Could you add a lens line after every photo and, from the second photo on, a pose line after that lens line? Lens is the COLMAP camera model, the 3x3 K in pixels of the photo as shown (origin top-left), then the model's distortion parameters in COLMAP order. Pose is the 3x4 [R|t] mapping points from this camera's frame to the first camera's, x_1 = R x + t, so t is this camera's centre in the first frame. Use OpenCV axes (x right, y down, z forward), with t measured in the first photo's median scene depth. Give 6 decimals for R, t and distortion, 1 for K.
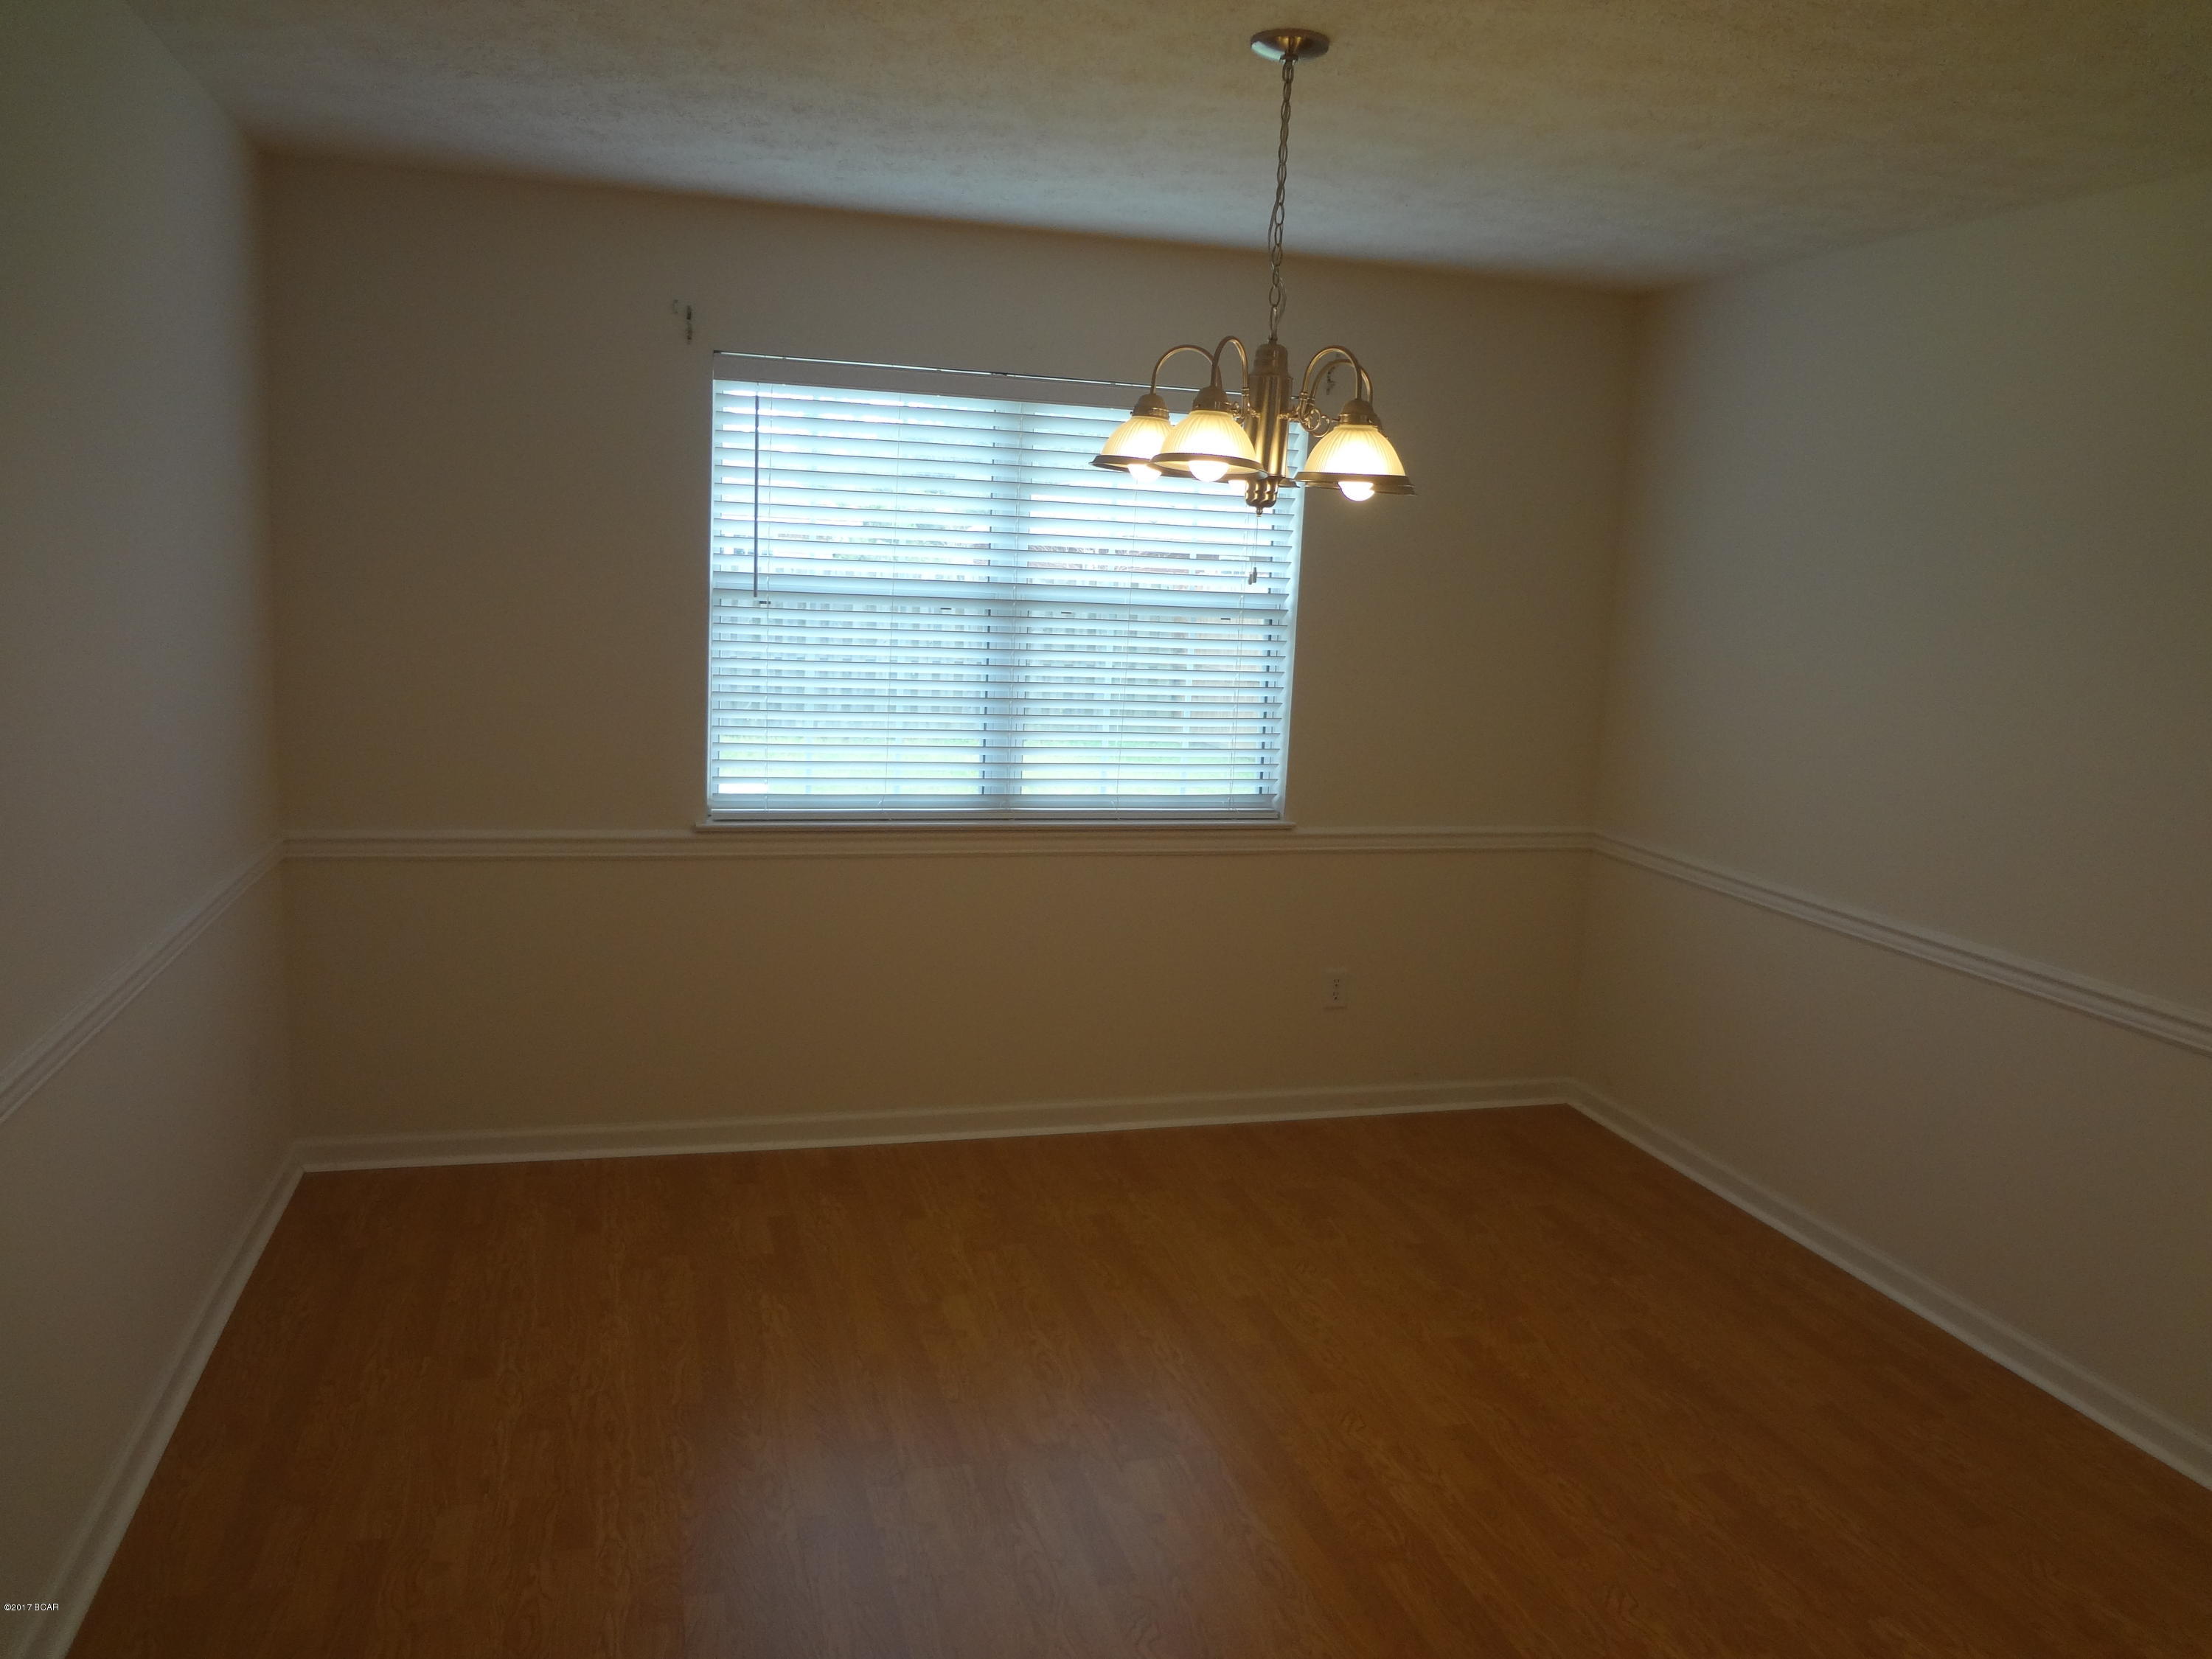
lens RADIAL K [[1647.9, 0, 1107.2], [0, 1647.9, 836.6], [0, 0, 1]] dist [-0.068468, 0.034655]
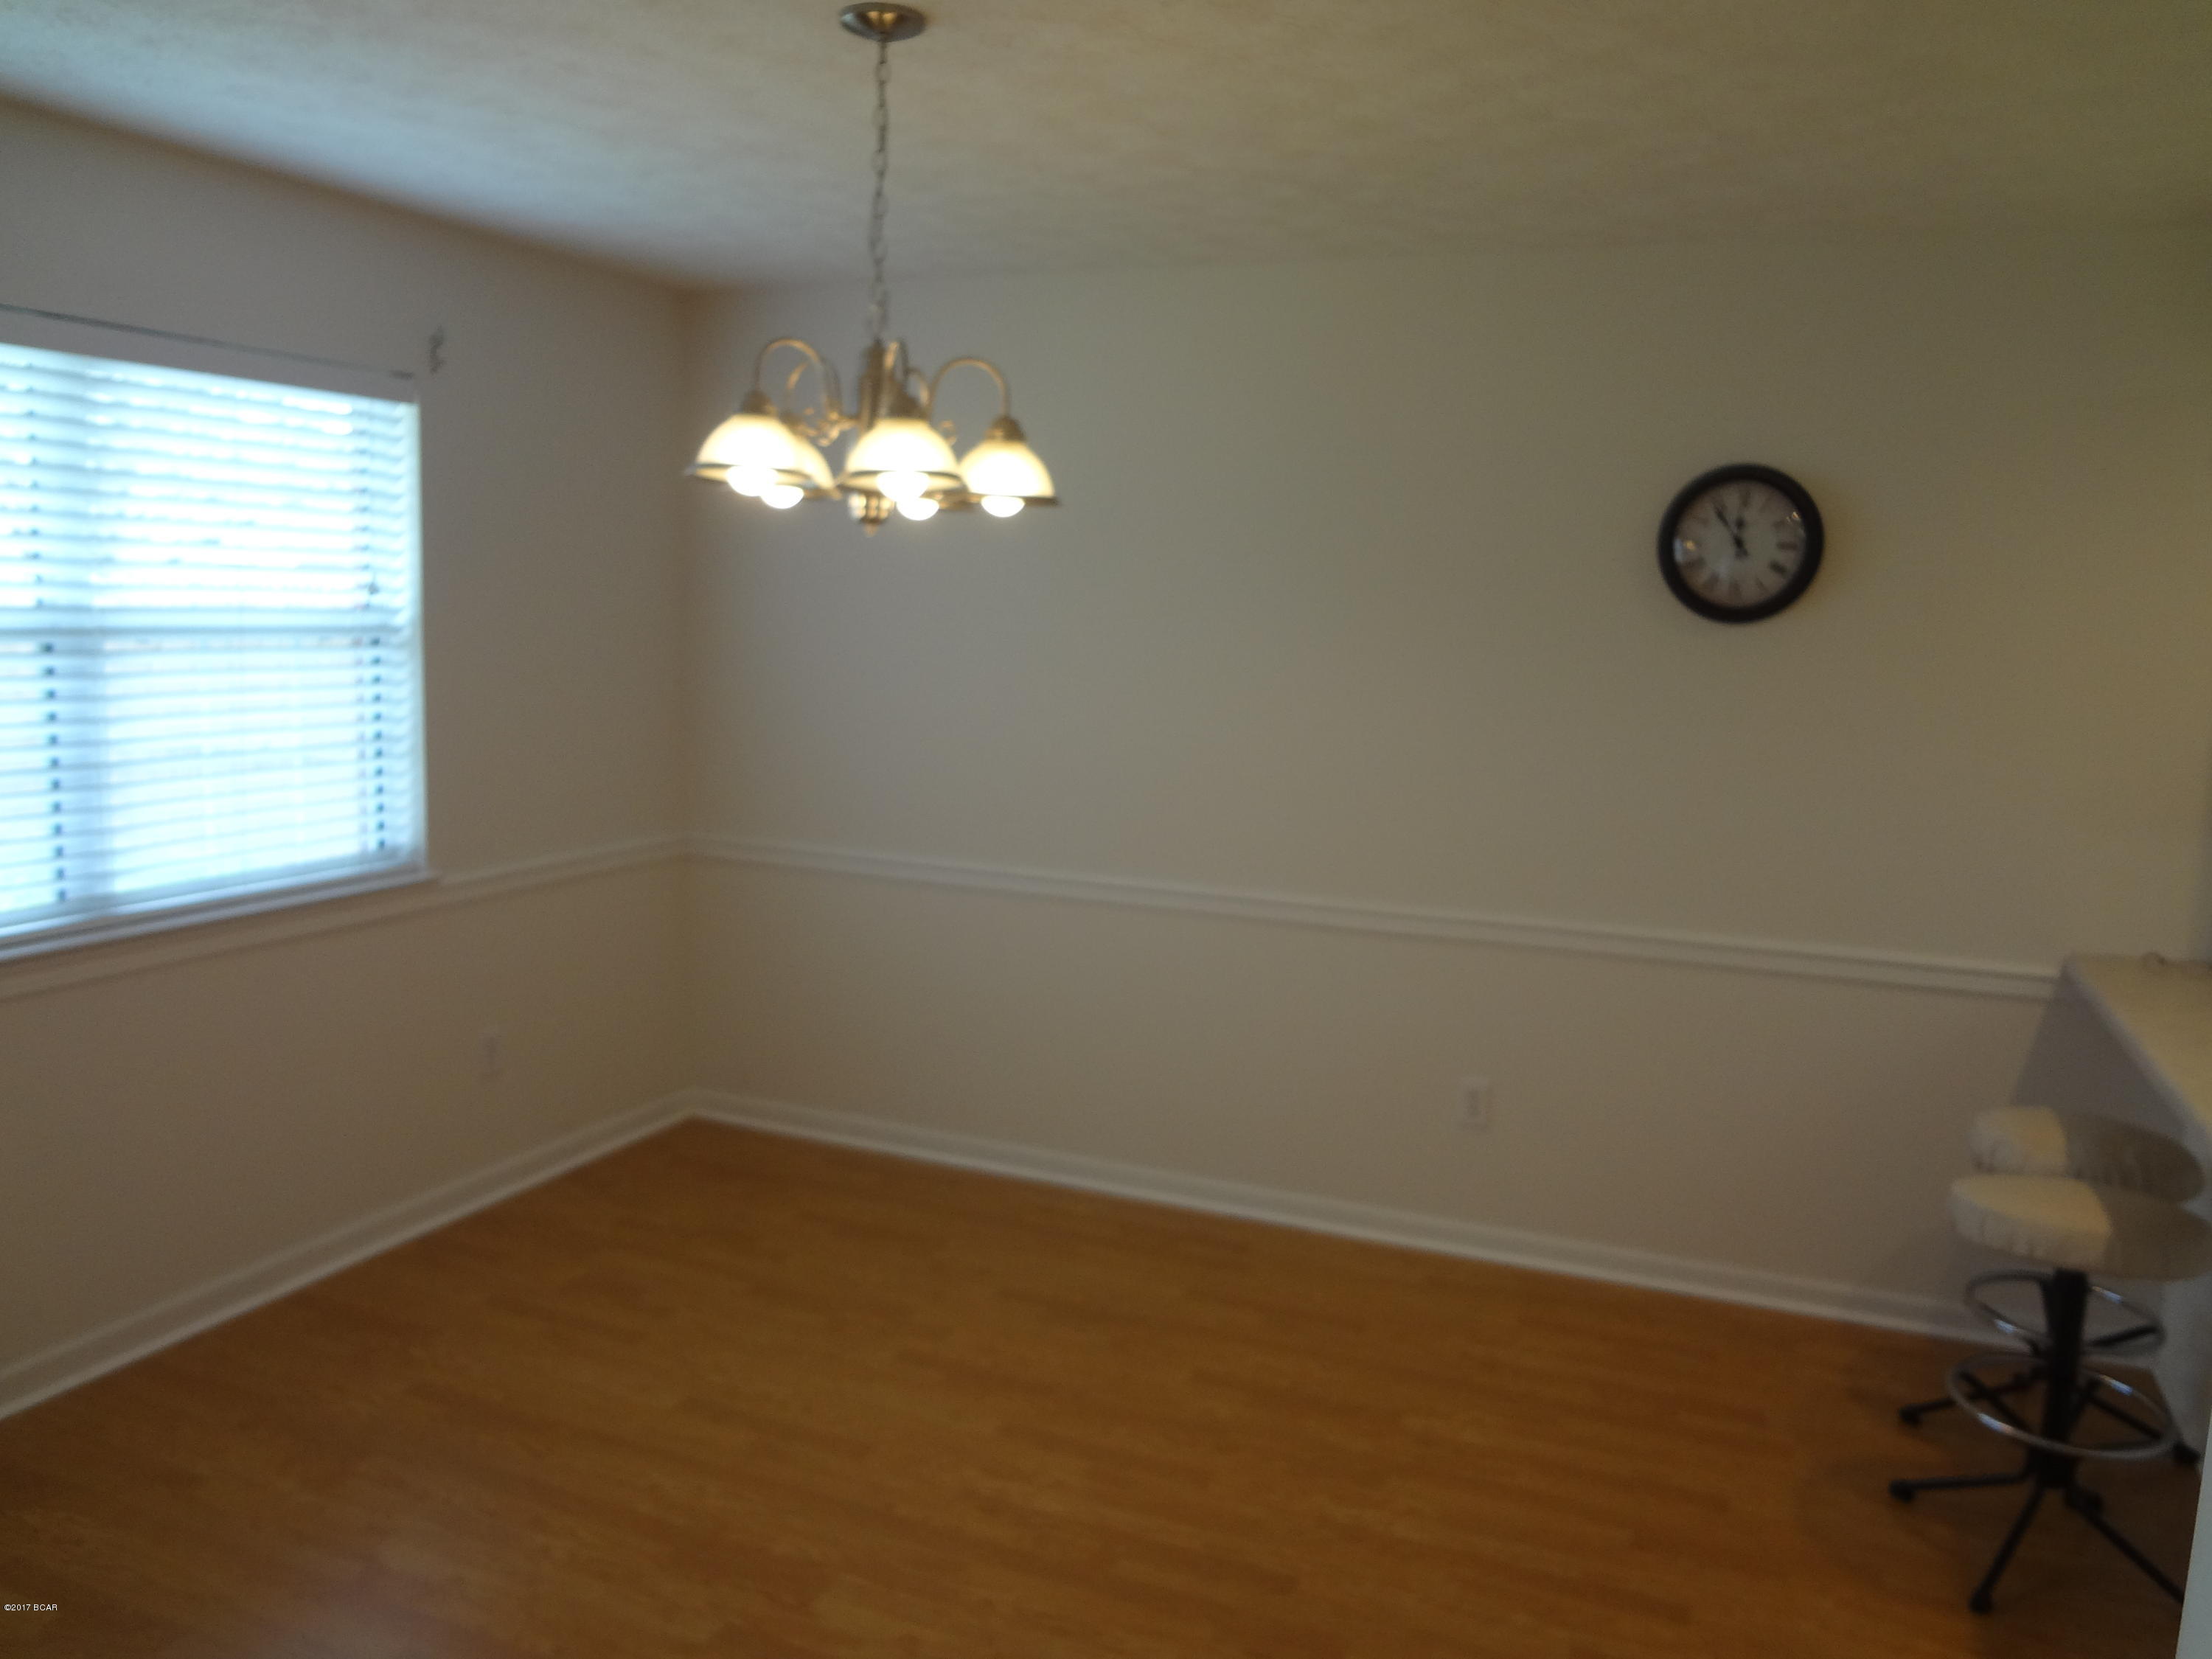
lens RADIAL K [[1638.3, 0, 1106.0], [0, 1638.3, 829.5], [0, 0, 1]] dist [-0.054661, 0.009726]
pose [[0.627008, -0.134167, 0.767372, -0.326842], [0.136053, 0.988778, 0.061711, -0.038215], [-0.767040, 0.065709, 0.638225, 0.205253]]
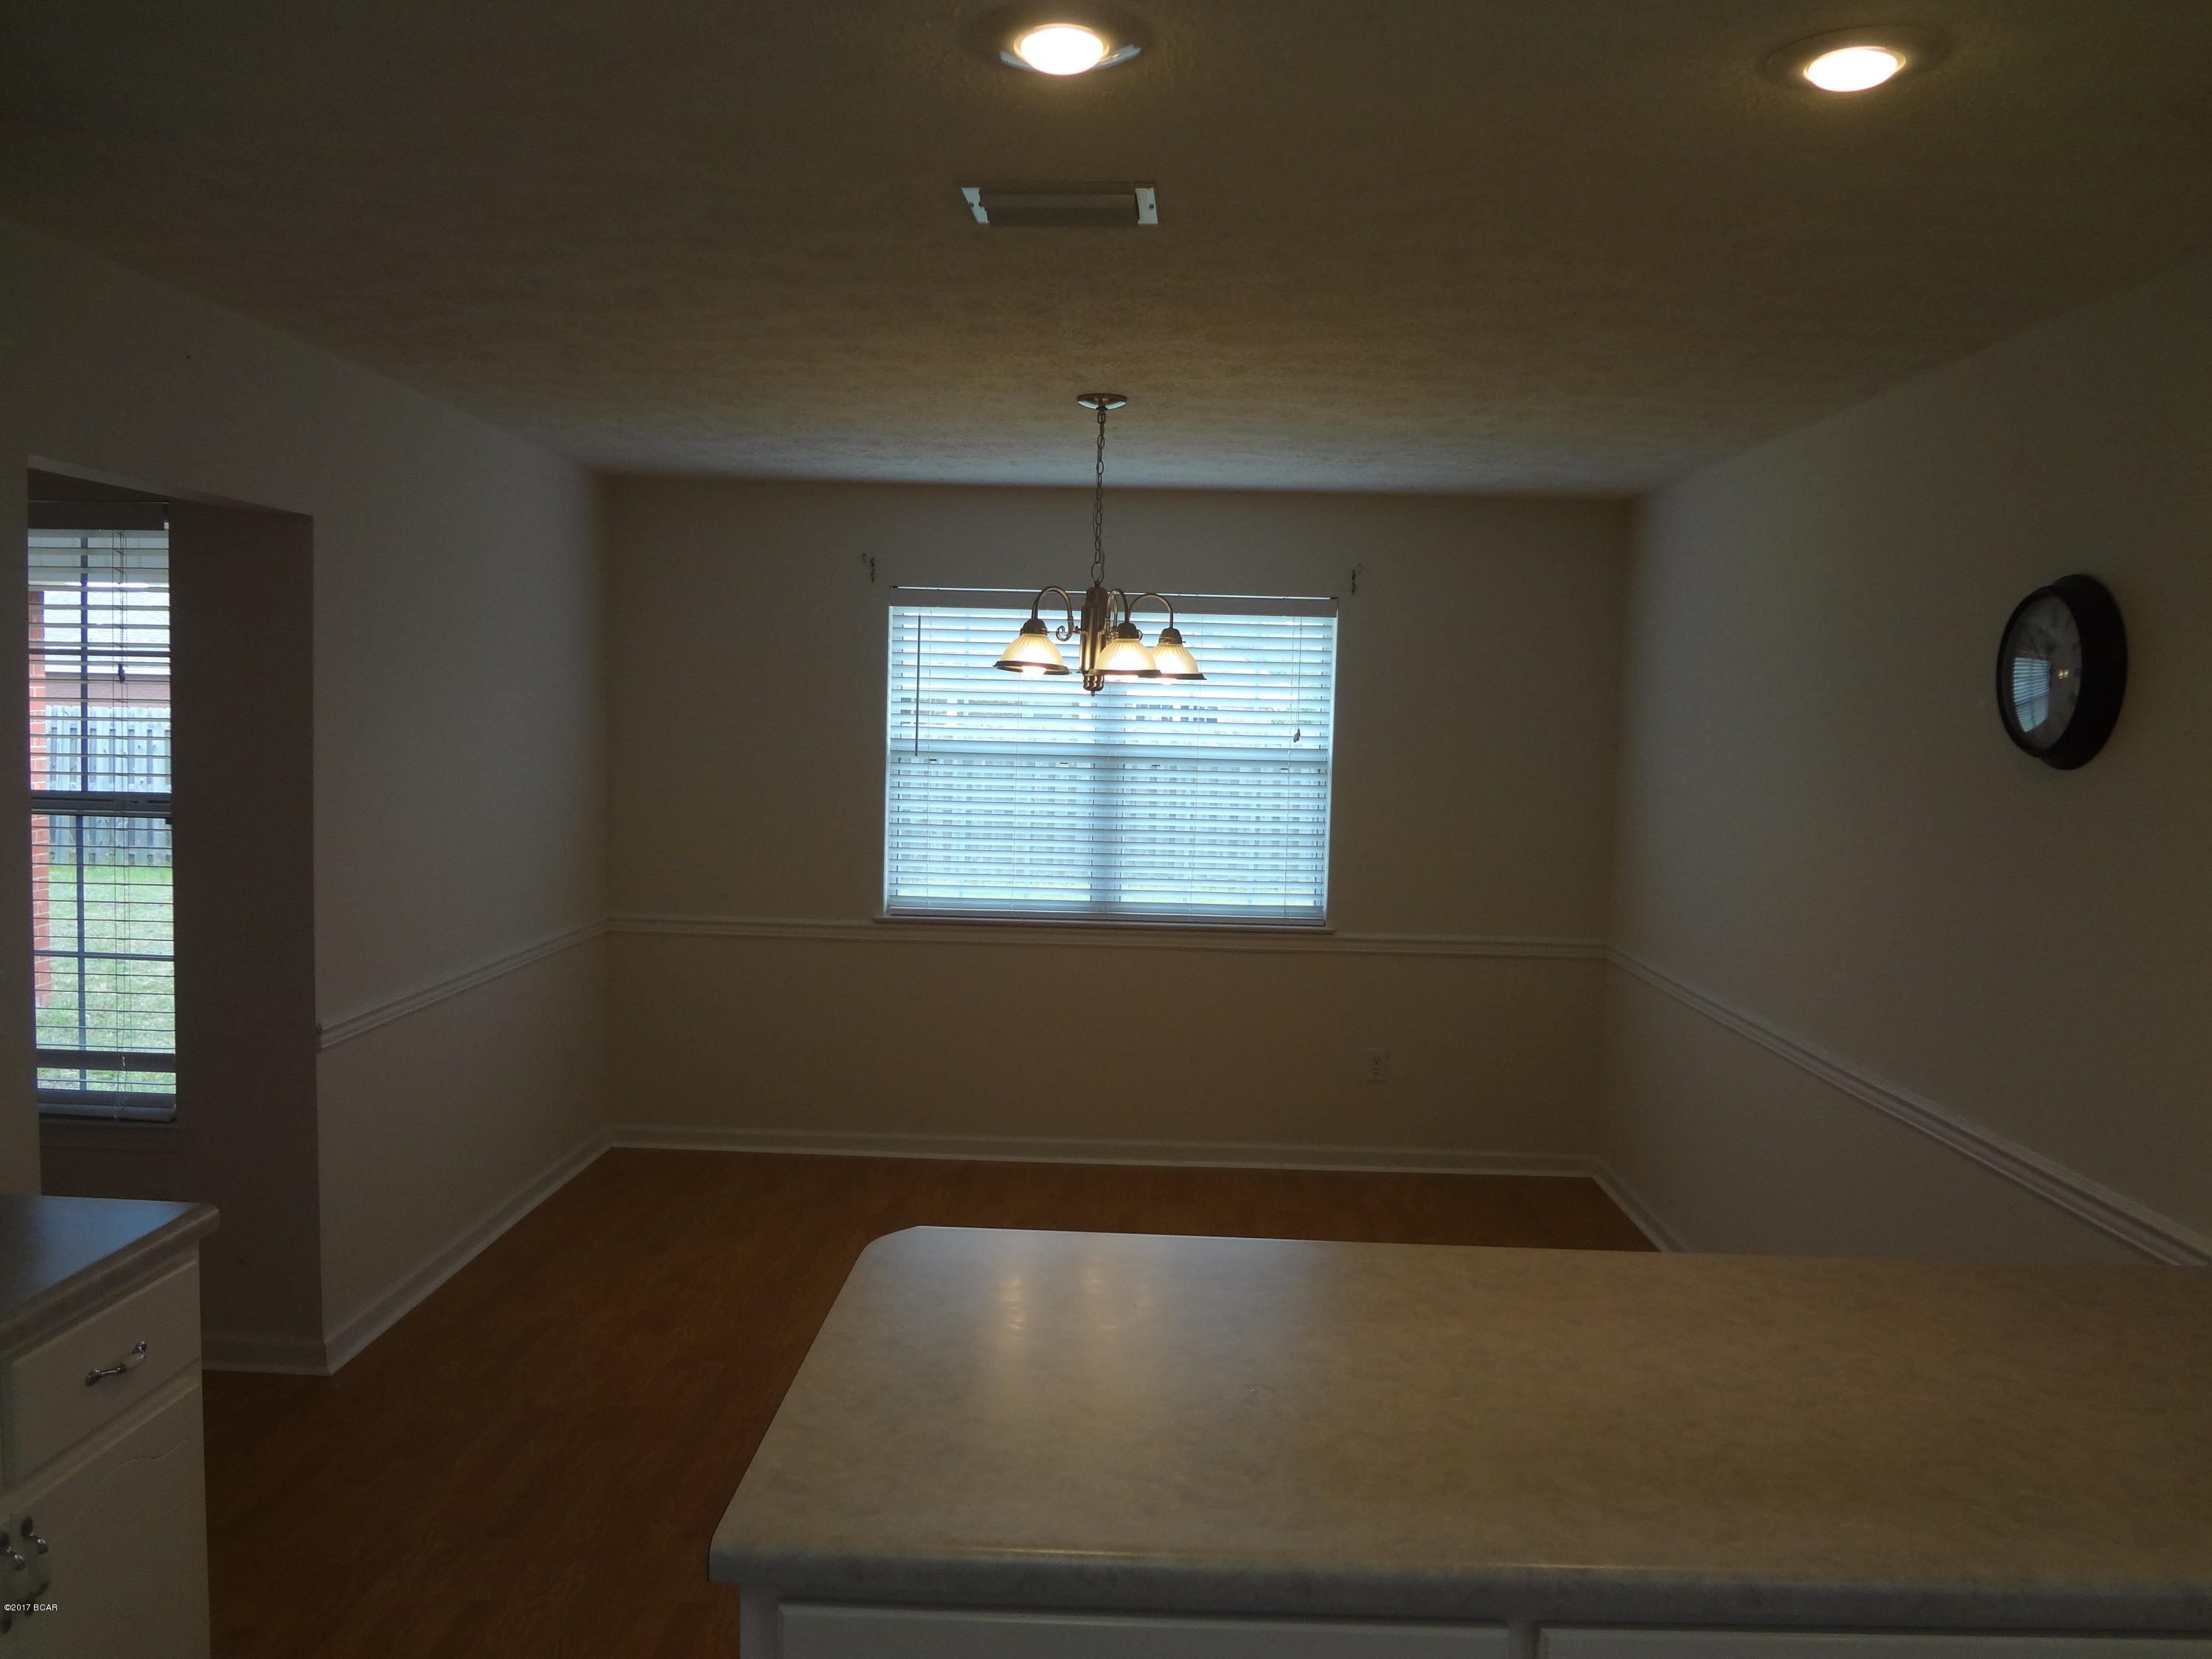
lens RADIAL K [[1638.3, 0, 1106.0], [0, 1638.3, 829.5], [0, 0, 1]] dist [-0.054661, 0.009726]
pose [[0.952190, 0.001229, -0.305503, 0.346077], [-0.032395, 0.994760, -0.096969, 0.045271], [0.303783, 0.102230, 0.947241, -0.261315]]
